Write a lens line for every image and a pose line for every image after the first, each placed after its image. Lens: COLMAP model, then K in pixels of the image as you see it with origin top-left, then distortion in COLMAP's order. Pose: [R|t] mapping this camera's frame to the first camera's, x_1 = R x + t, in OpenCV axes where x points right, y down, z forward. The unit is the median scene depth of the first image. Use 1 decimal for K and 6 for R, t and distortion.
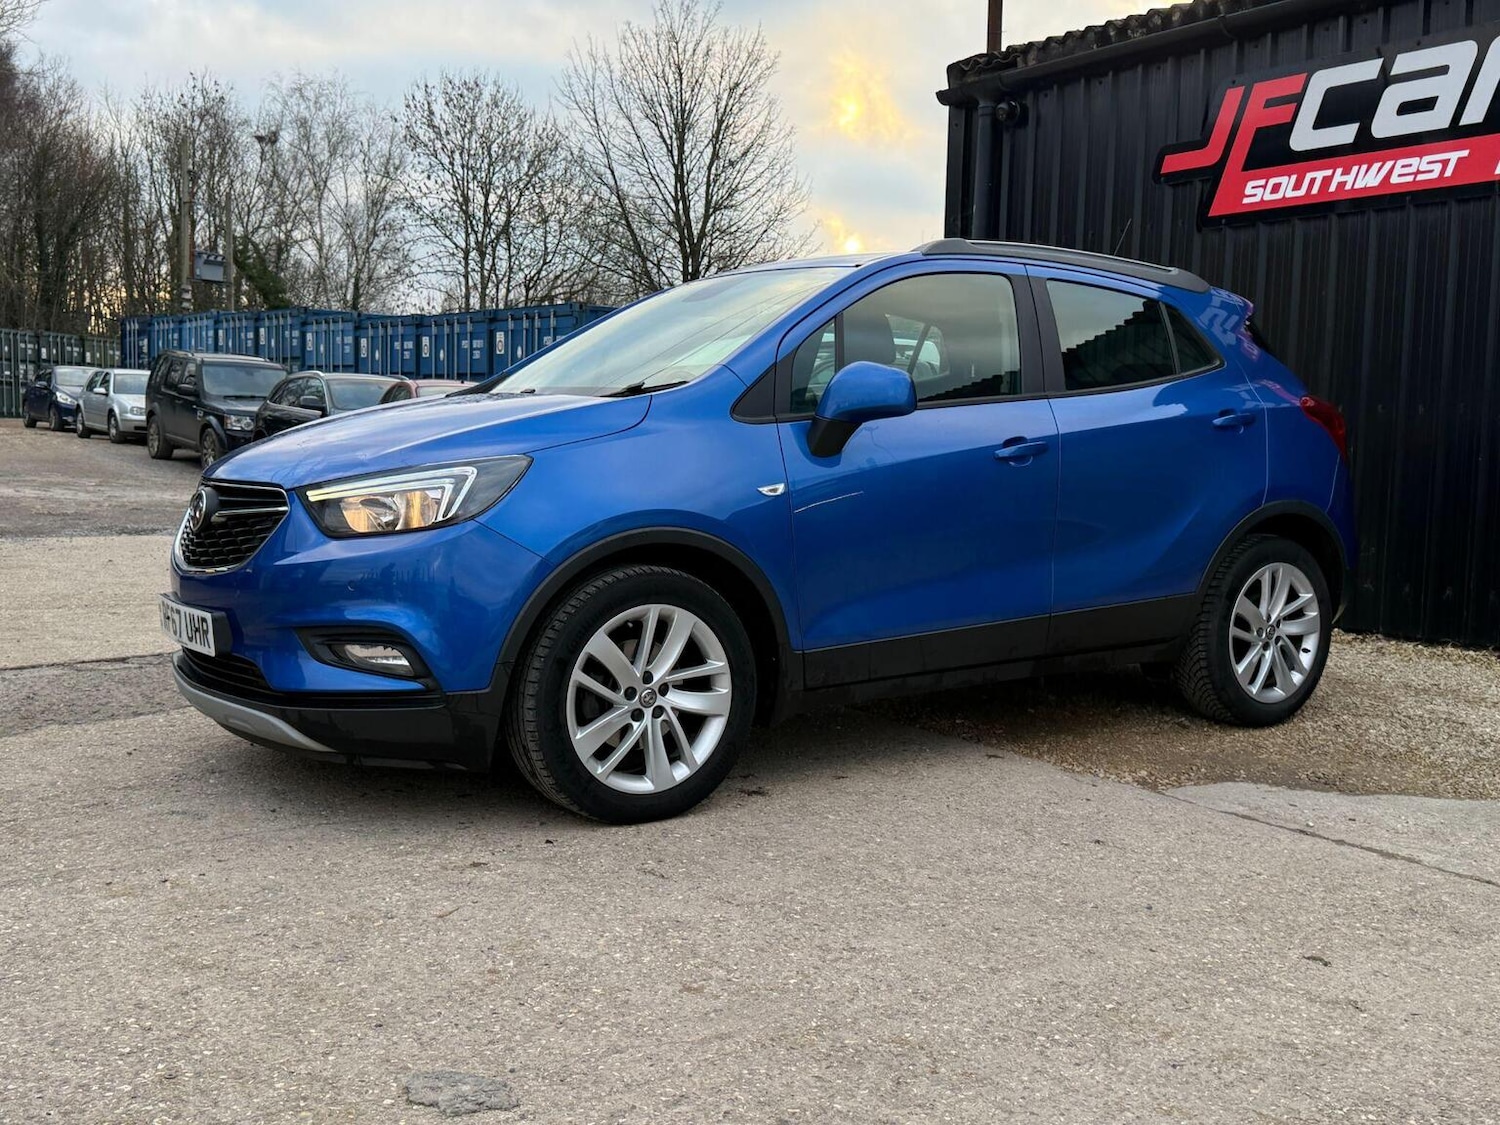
lens RADIAL K [[1525.0, 0, 762.5], [0, 1525.0, 571.6], [0, 0, 1]] dist [0.048781, 0.000000]
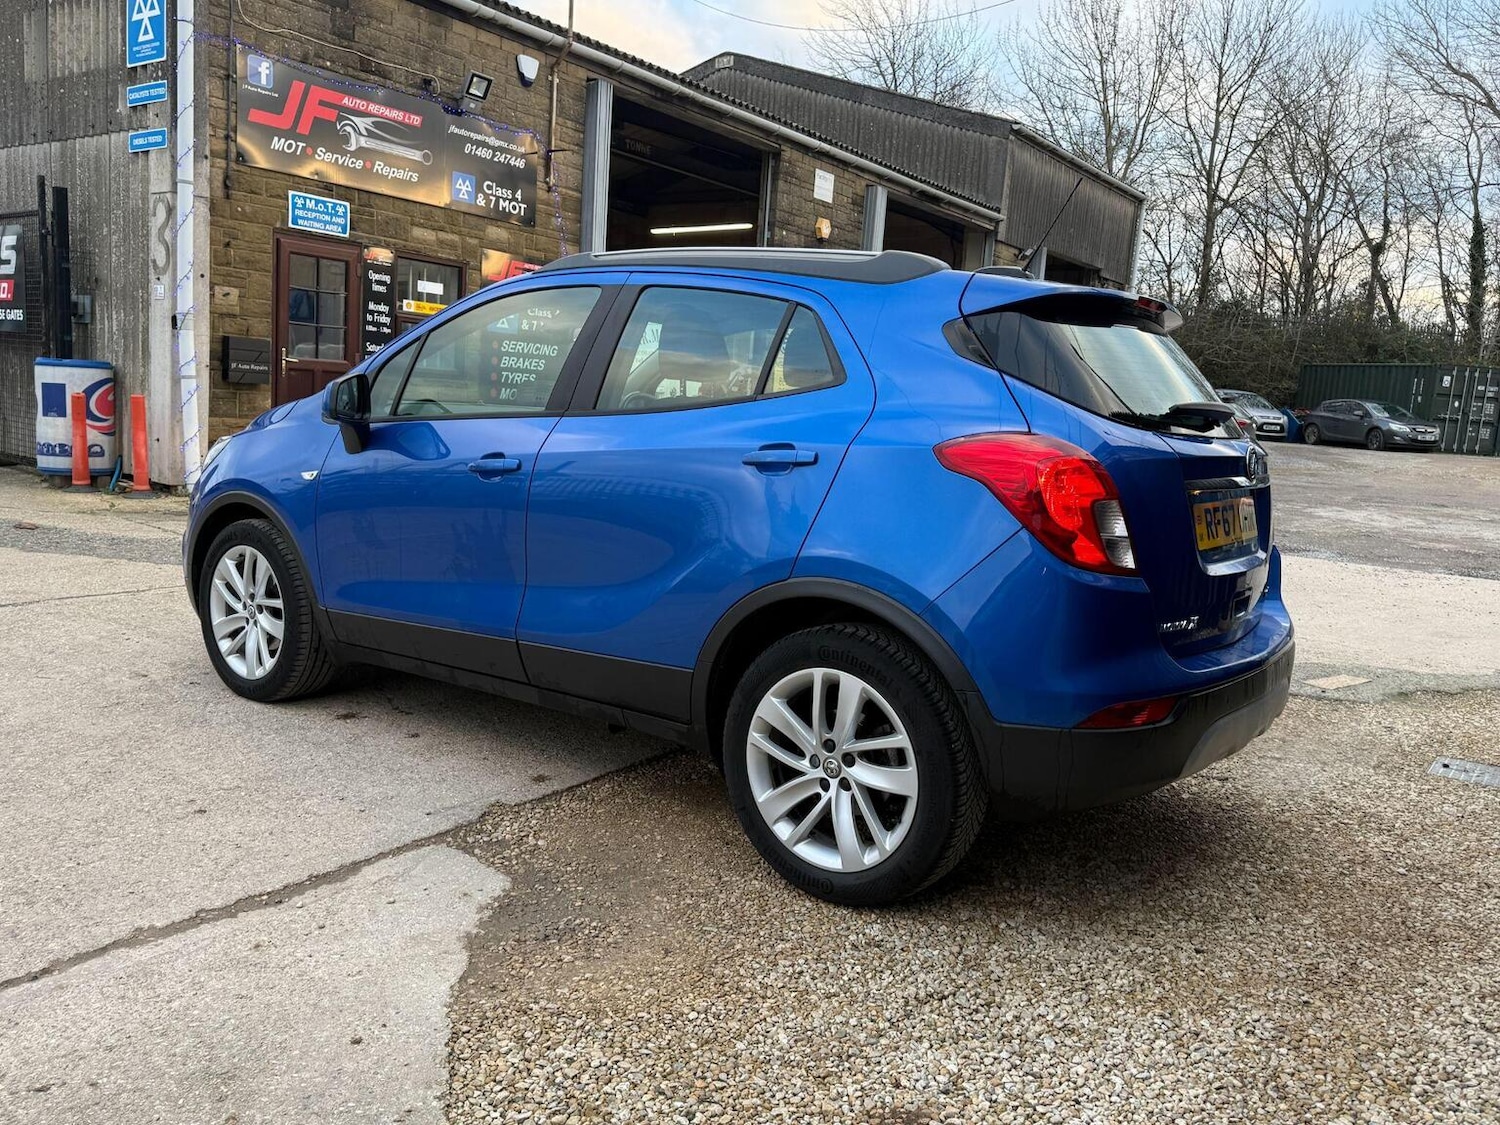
lens RADIAL K [[1189.2, 0, 738.5], [0, 1189.2, 565.2], [0, 0, 1]] dist [0.054591, -0.067517]
pose [[0.300132, 0.131496, -0.944791, 0.623359], [-0.144095, 0.985337, 0.091365, -0.071659], [0.942951, 0.108718, 0.314679, 0.600062]]
